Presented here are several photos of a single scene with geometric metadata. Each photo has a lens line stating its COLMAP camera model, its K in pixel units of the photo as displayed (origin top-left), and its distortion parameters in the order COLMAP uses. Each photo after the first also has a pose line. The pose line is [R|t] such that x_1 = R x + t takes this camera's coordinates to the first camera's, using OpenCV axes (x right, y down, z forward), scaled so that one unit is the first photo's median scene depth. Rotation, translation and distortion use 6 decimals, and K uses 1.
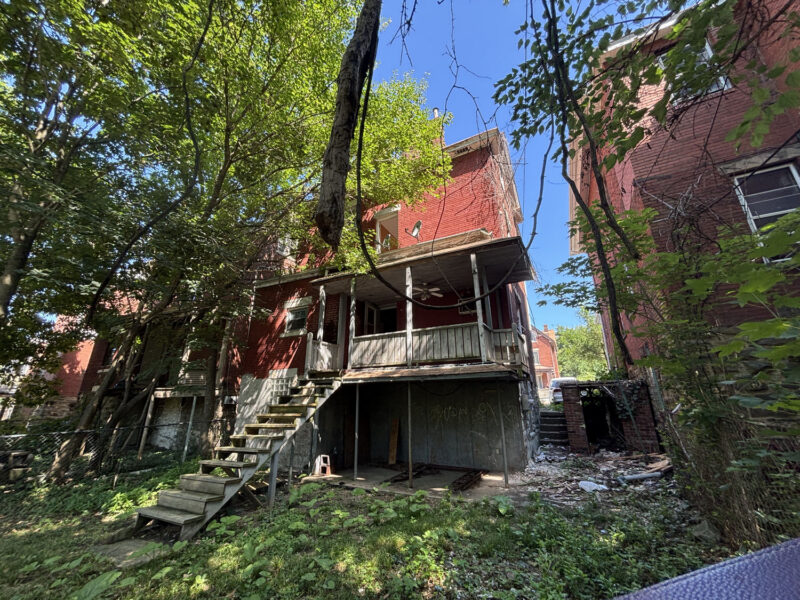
lens RADIAL K [[324.5, 0, 400.0], [0, 324.5, 300.0], [0, 0, 1]] dist [0.000691, 0.000389]
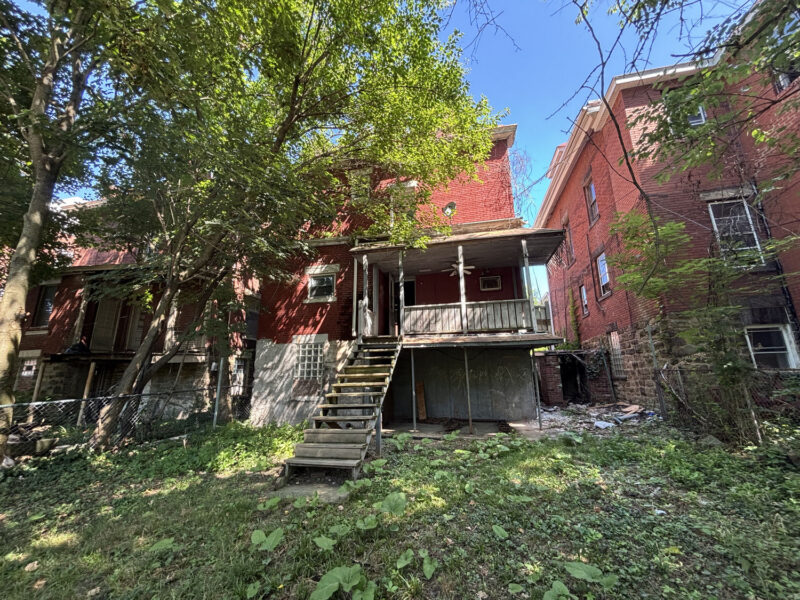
lens RADIAL K [[324.5, 0, 400.0], [0, 324.5, 300.0], [0, 0, 1]] dist [0.000691, 0.000389]
pose [[0.967062, 0.050612, 0.249457, -0.437494], [-0.071571, 0.994561, 0.075673, 0.013513], [-0.244270, -0.091035, 0.965425, -0.034063]]
